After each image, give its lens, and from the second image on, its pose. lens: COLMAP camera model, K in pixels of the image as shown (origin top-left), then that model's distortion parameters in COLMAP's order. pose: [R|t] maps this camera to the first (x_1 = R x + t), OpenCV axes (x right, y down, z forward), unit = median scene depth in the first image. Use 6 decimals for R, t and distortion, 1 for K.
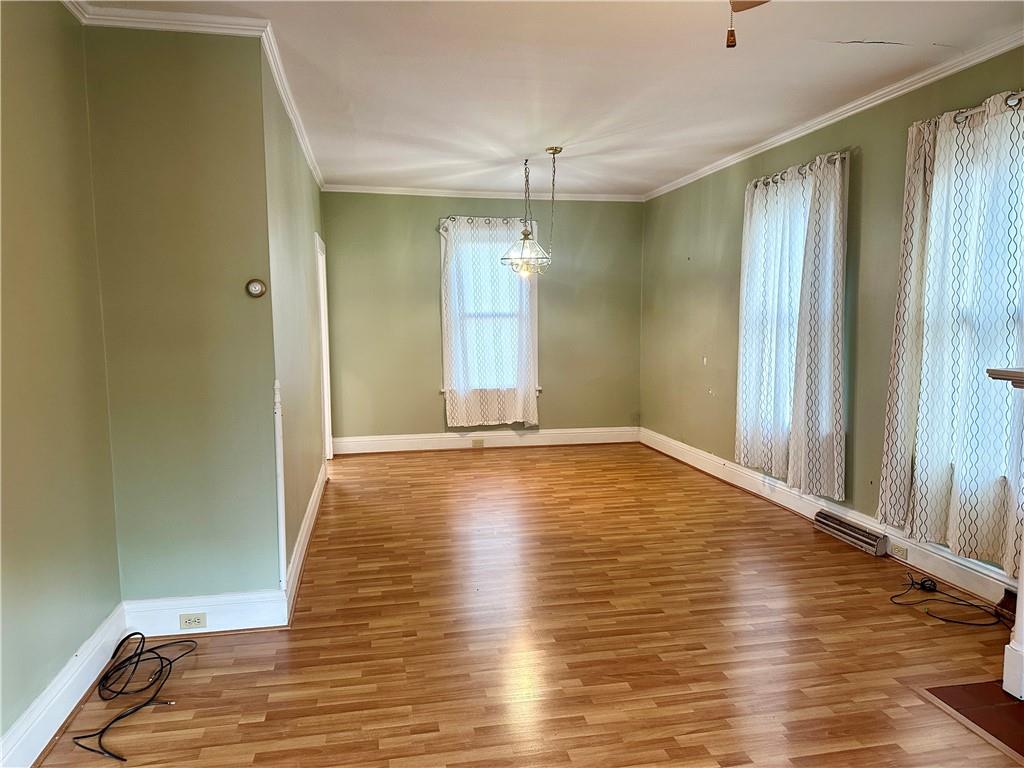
lens RADIAL K [[718.2, 0, 505.6], [0, 718.2, 390.2], [0, 0, 1]] dist [0.027765, -0.033869]
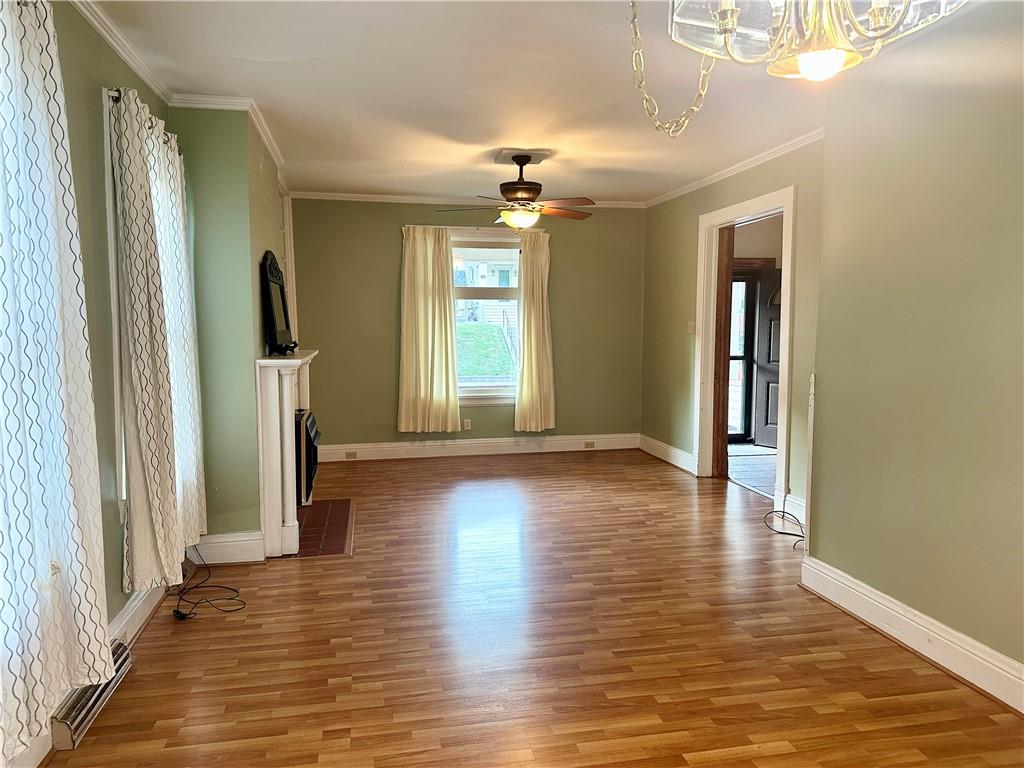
lens RADIAL K [[718.2, 0, 507.3], [0, 718.2, 385.5], [0, 0, 1]] dist [0.027765, -0.033869]
pose [[-0.999917, 0.012747, -0.001605, 0.116868], [0.012201, 0.981262, 0.192290, -0.147207], [0.004026, 0.192254, -0.981337, 1.390752]]
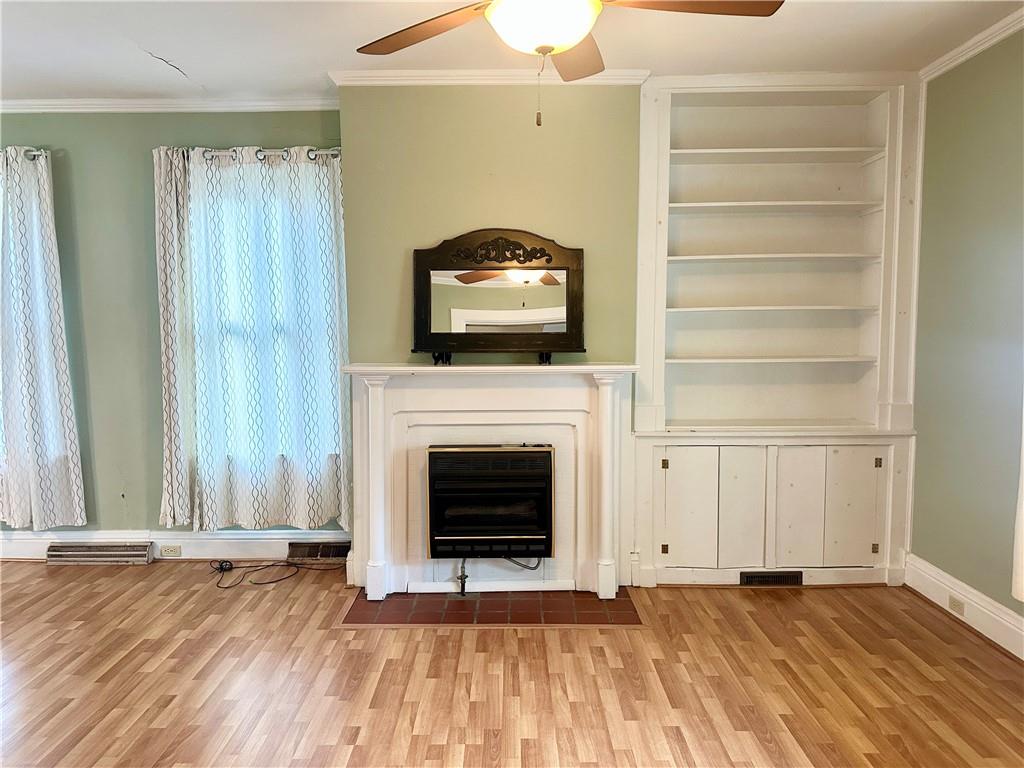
lens RADIAL K [[718.2, 0, 510.8], [0, 718.2, 391.1], [0, 0, 1]] dist [0.027765, -0.033869]
pose [[0.190833, -0.083095, 0.978099, -0.304872], [0.103099, 0.992596, 0.064212, -0.020557], [-0.976193, 0.088588, 0.197987, 0.236877]]
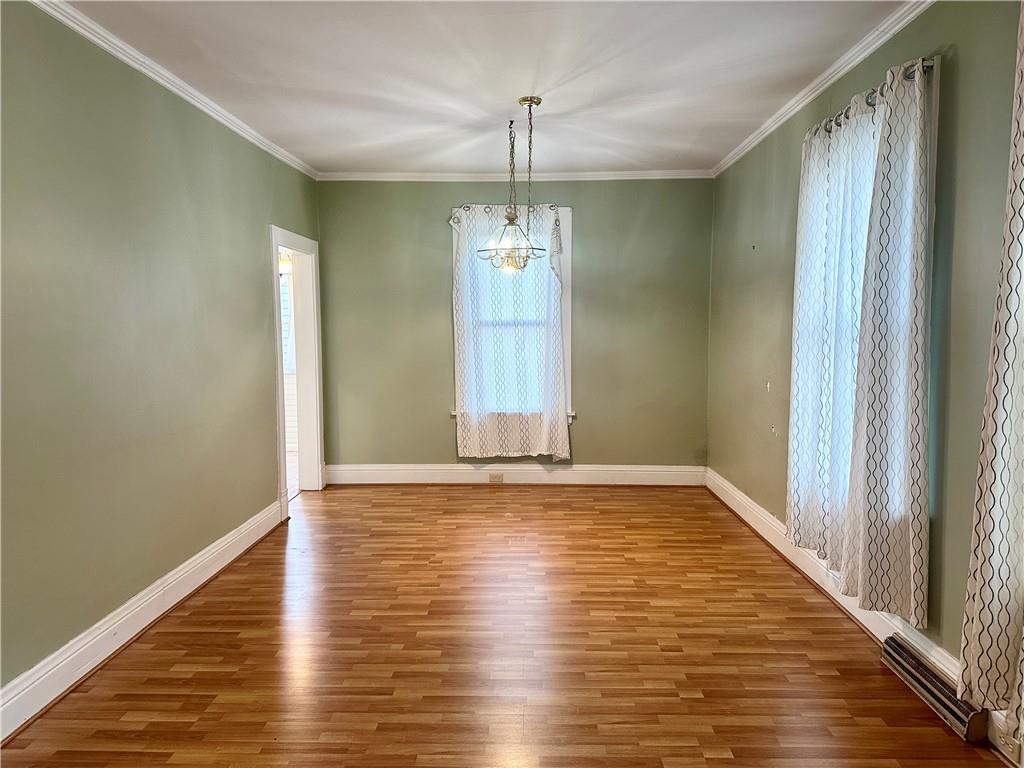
lens RADIAL K [[718.2, 0, 510.5], [0, 718.2, 386.9], [0, 0, 1]] dist [0.027765, -0.033869]
pose [[0.975128, 0.021343, -0.220613, 0.234760], [-0.024612, 0.999624, -0.012080, -0.032374], [0.220272, 0.017209, 0.975287, 0.296857]]
